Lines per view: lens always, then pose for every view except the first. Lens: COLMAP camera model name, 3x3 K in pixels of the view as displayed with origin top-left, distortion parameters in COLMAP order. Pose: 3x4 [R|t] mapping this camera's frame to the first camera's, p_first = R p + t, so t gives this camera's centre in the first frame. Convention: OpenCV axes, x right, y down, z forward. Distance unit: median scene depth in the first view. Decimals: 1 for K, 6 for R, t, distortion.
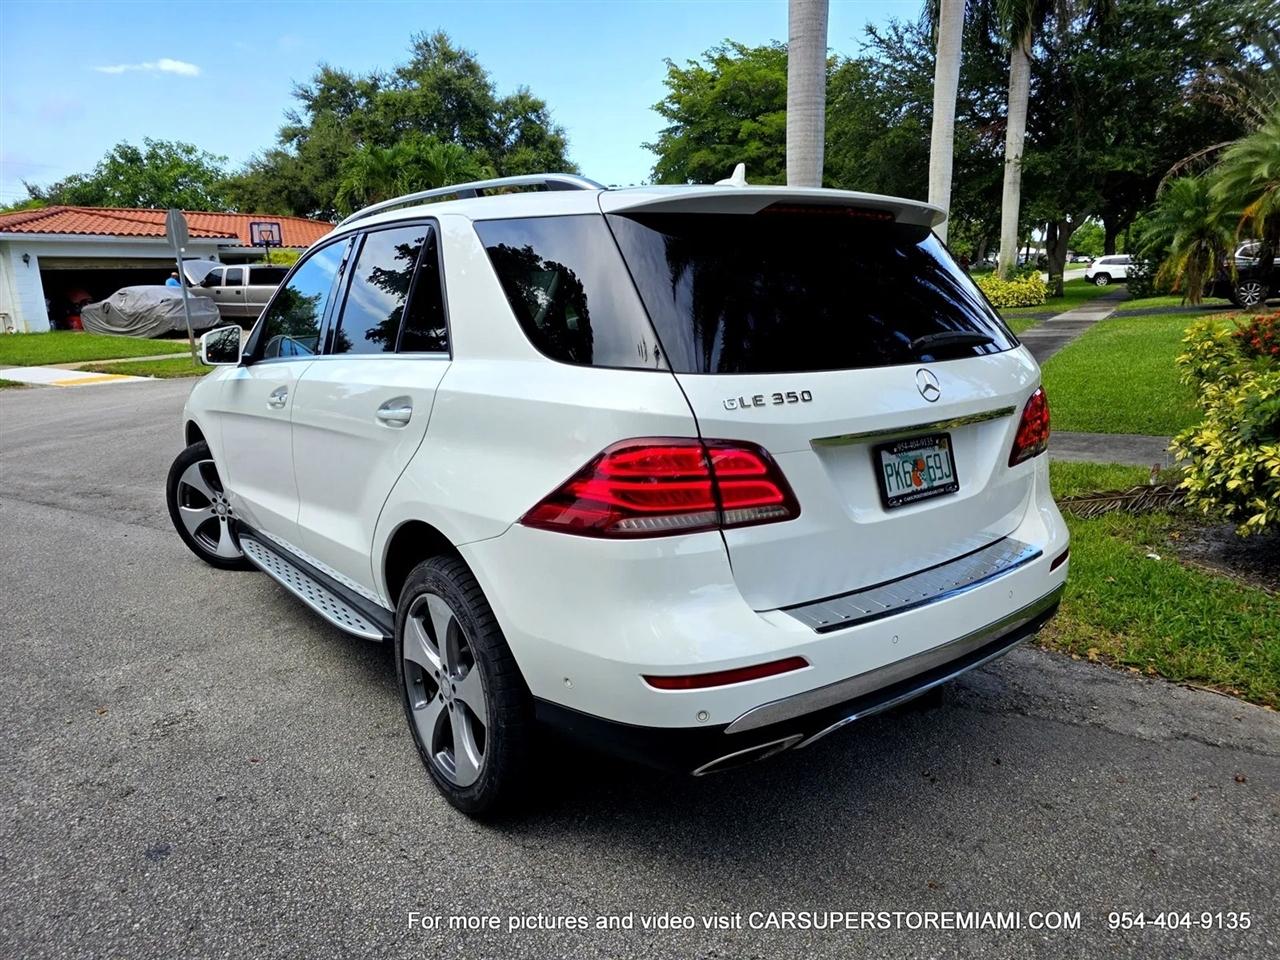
lens RADIAL K [[869.9, 0, 642.8], [0, 869.9, 489.6], [0, 0, 1]] dist [0.044203, -0.035567]
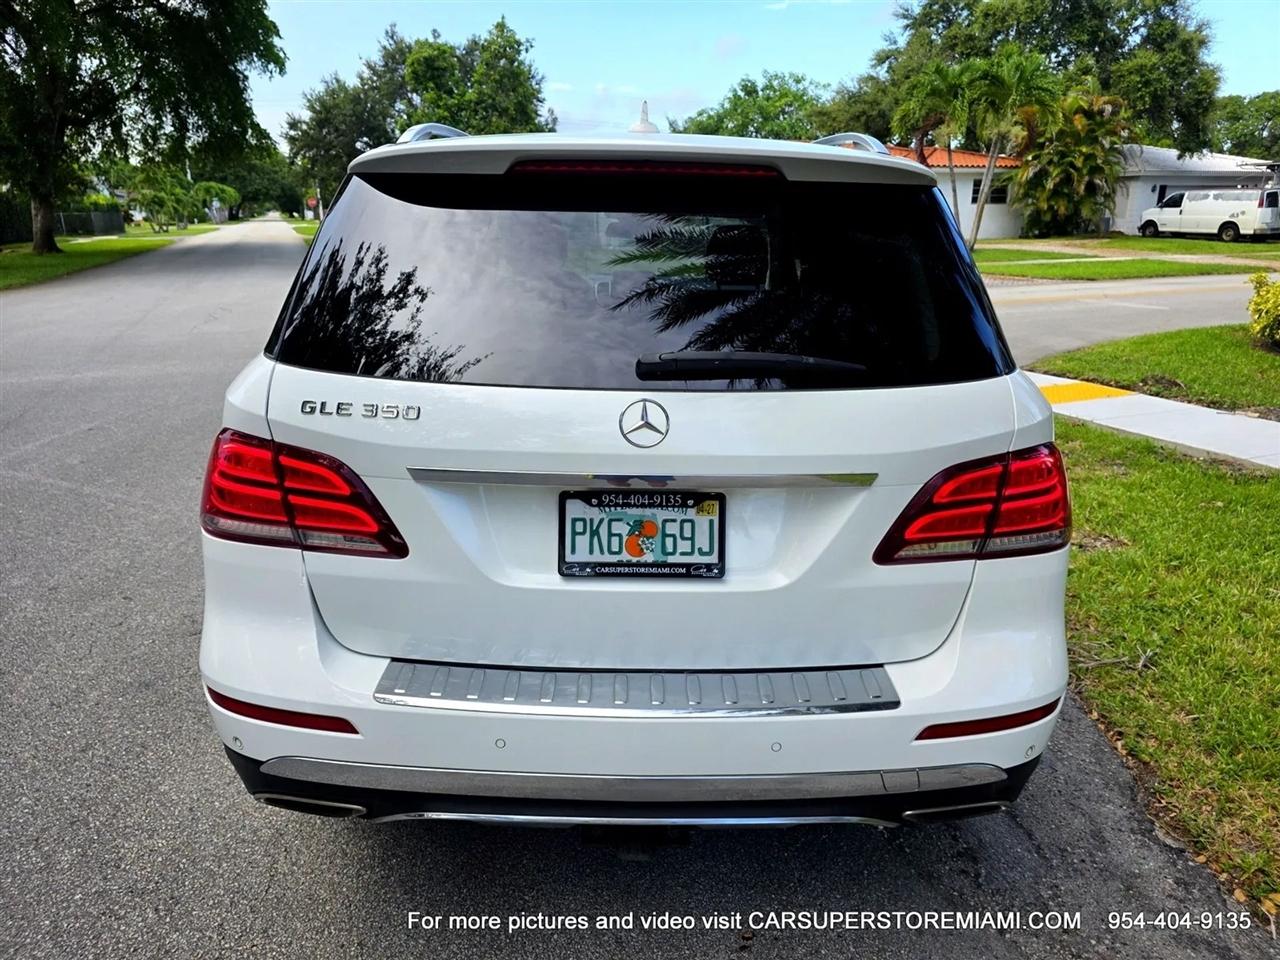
lens RADIAL K [[870.7, 0, 640.0], [0, 870.7, 480.0], [0, 0, 1]] dist [0.044569, -0.036249]
pose [[0.799204, 0.200614, -0.566592, 0.473765], [-0.160922, 0.979659, 0.119882, -0.101904], [0.579117, -0.004633, 0.815231, 0.271965]]
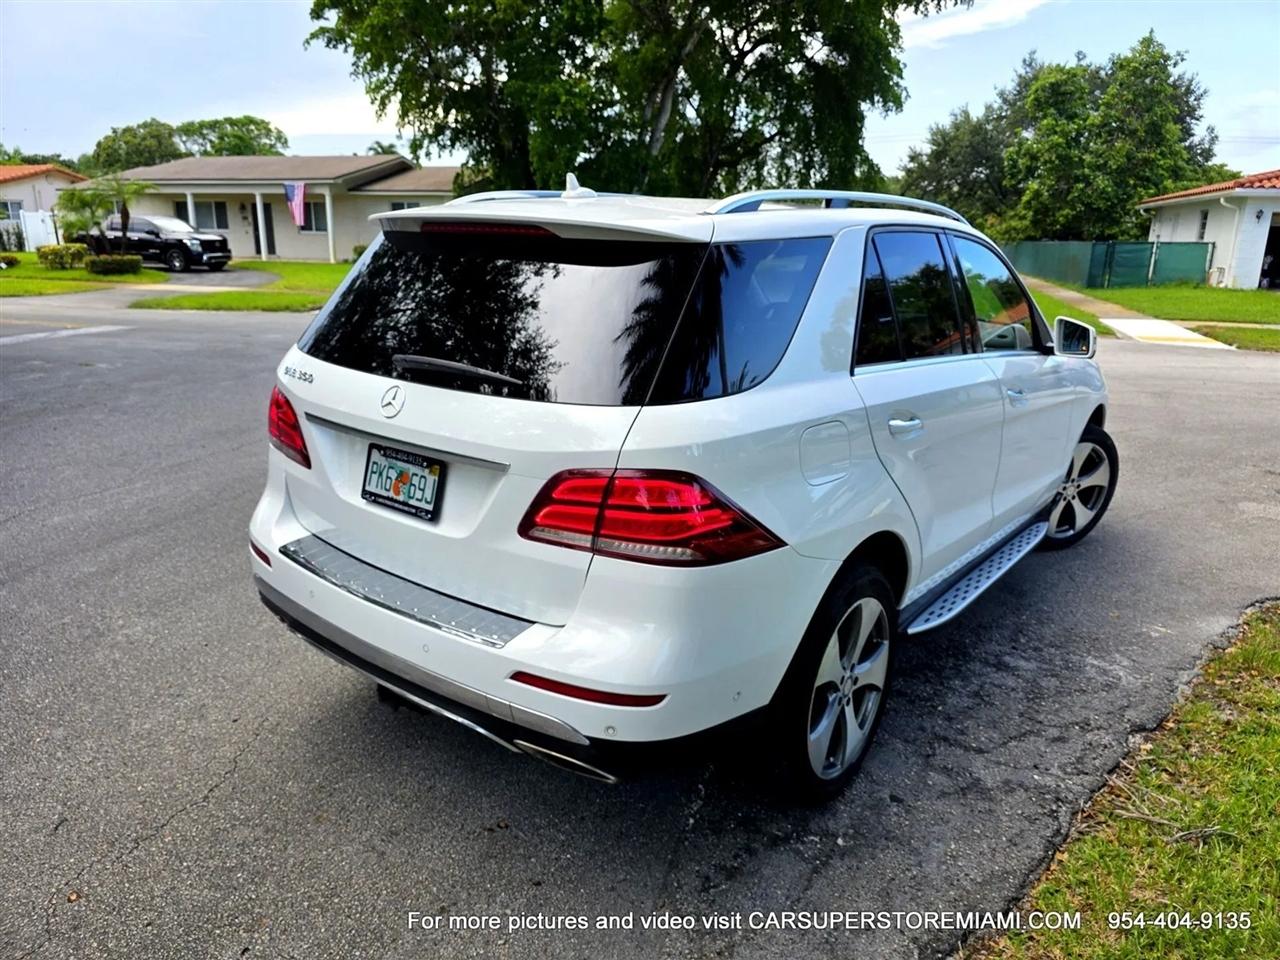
lens RADIAL K [[883.4, 0, 645.6], [0, 883.4, 479.1], [0, 0, 1]] dist [0.033207, -0.032280]
pose [[0.261719, 0.286113, -0.921760, 0.904510], [-0.249584, 0.942627, 0.221724, -0.220001], [0.932315, 0.172027, 0.318113, 0.620049]]
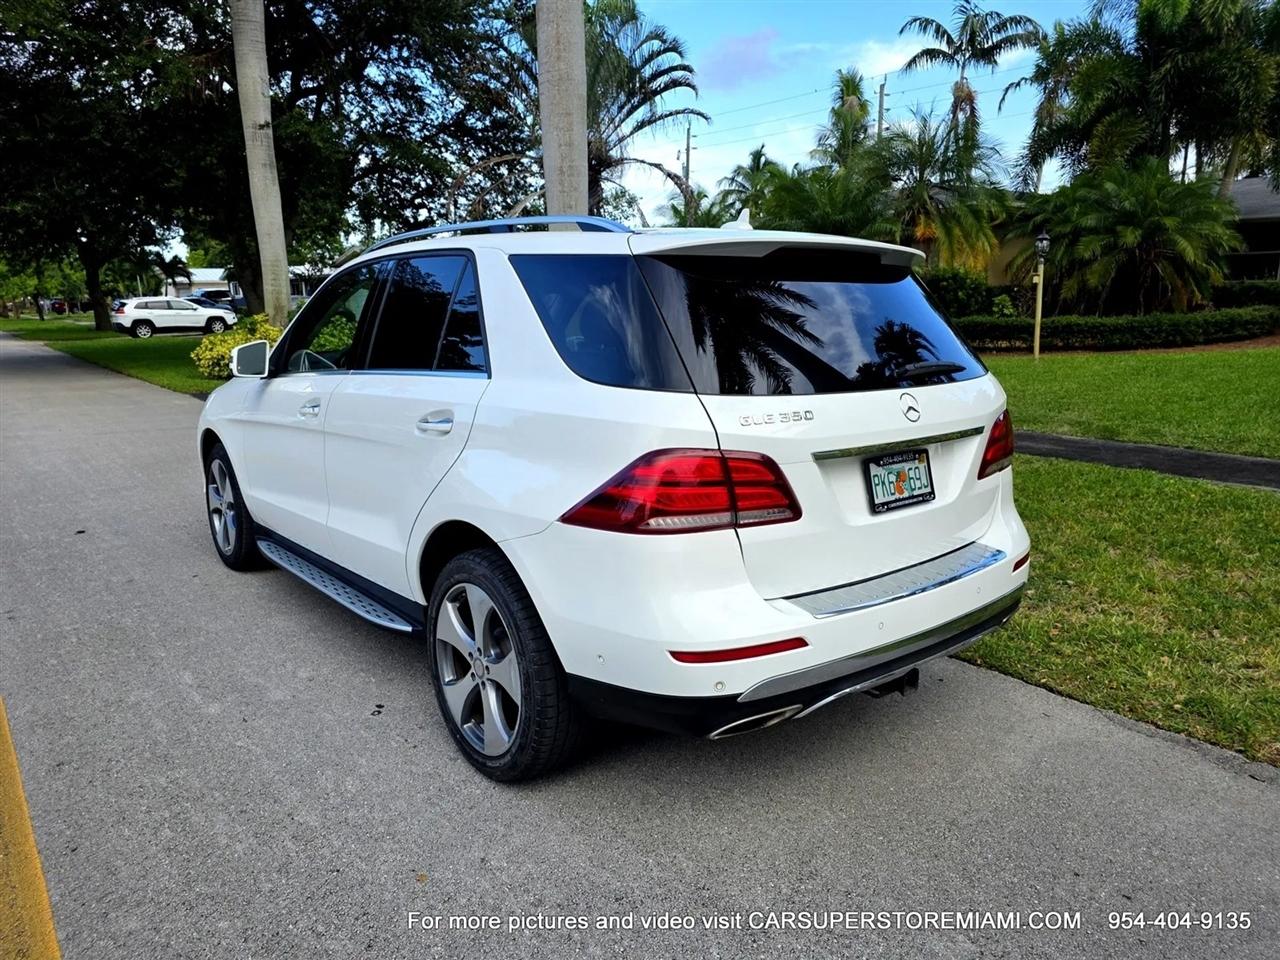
lens RADIAL K [[871.7, 0, 634.4], [0, 871.7, 486.9], [0, 0, 1]] dist [0.041939, -0.035329]
pose [[0.999553, 0.013310, 0.026772, -0.043708], [-0.012782, 0.999722, -0.019819, 0.008730], [-0.027028, 0.019468, 0.999445, -0.093937]]
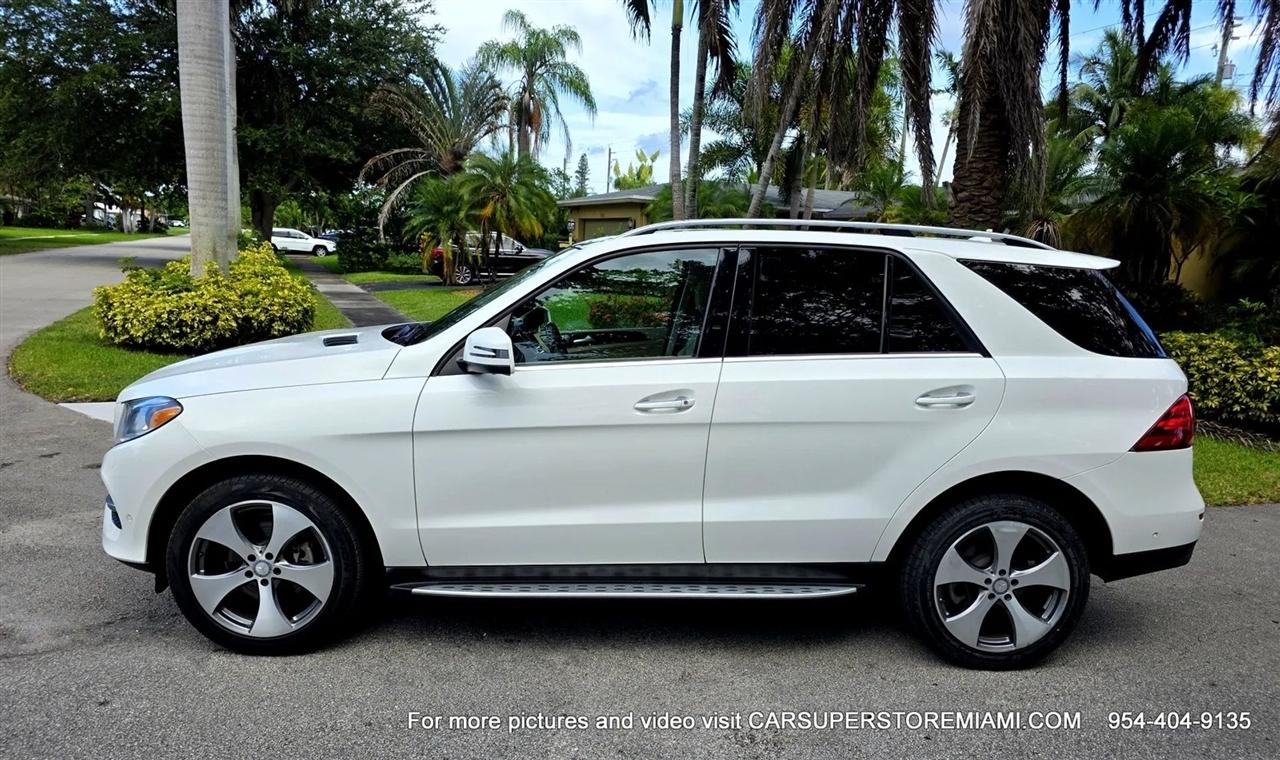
lens RADIAL K [[870.9, 0, 635.1], [0, 870.9, 429.2], [0, 0, 1]] dist [0.003135, 0.001234]
pose [[0.585498, -0.105361, 0.803798, -1.215186], [0.125430, 0.991352, 0.038581, -0.113001], [-0.800912, 0.078231, 0.593650, 0.445602]]
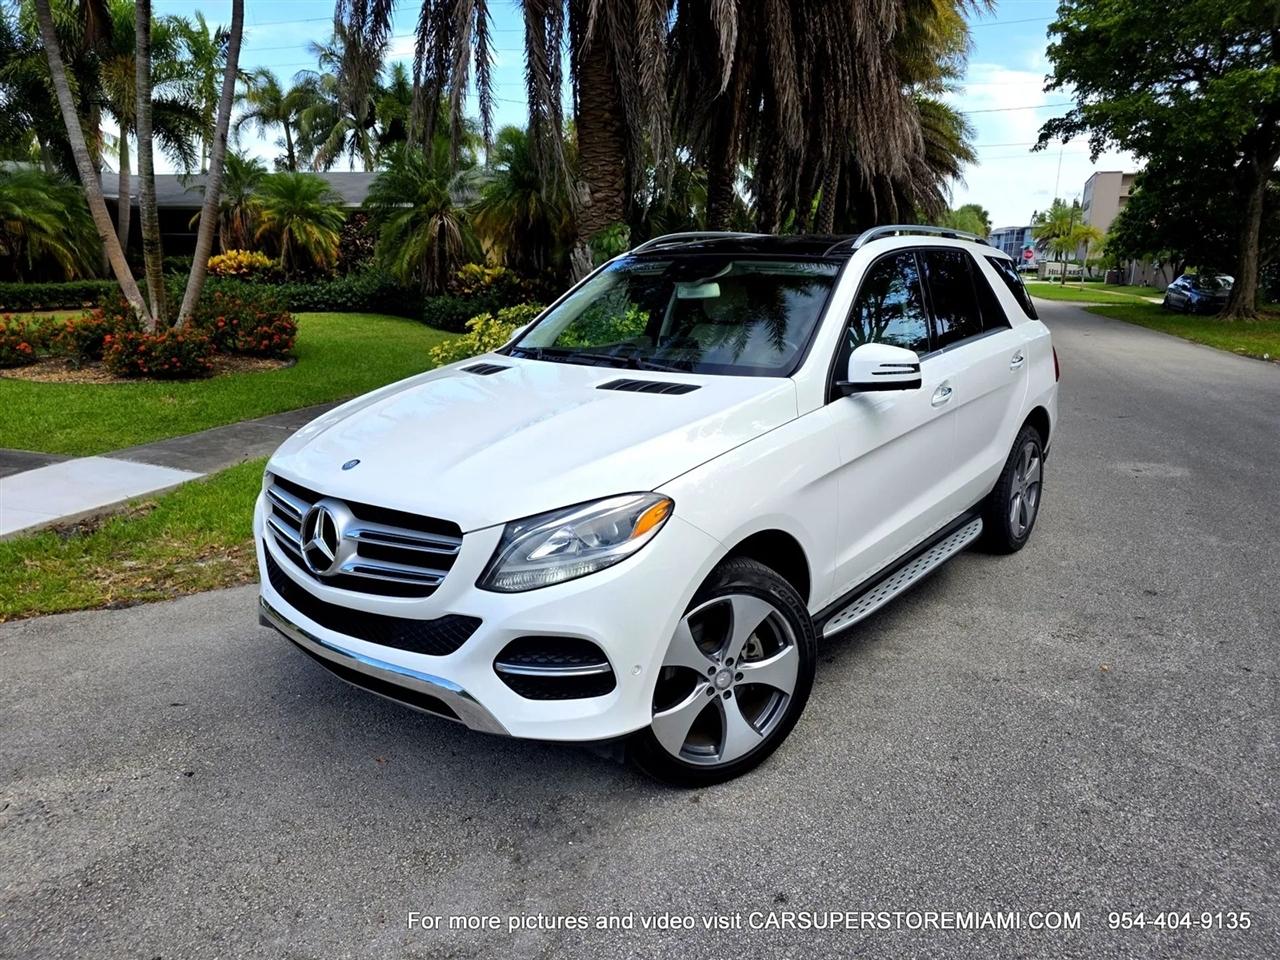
lens RADIAL K [[870.7, 0, 640.0], [0, 870.7, 480.0], [0, 0, 1]] dist [0.044569, -0.036249]
pose [[-0.242361, -0.212572, 0.946612, -1.386404], [0.218148, 0.938776, 0.266666, -0.378725], [-0.945342, 0.271131, -0.181151, 1.579341]]
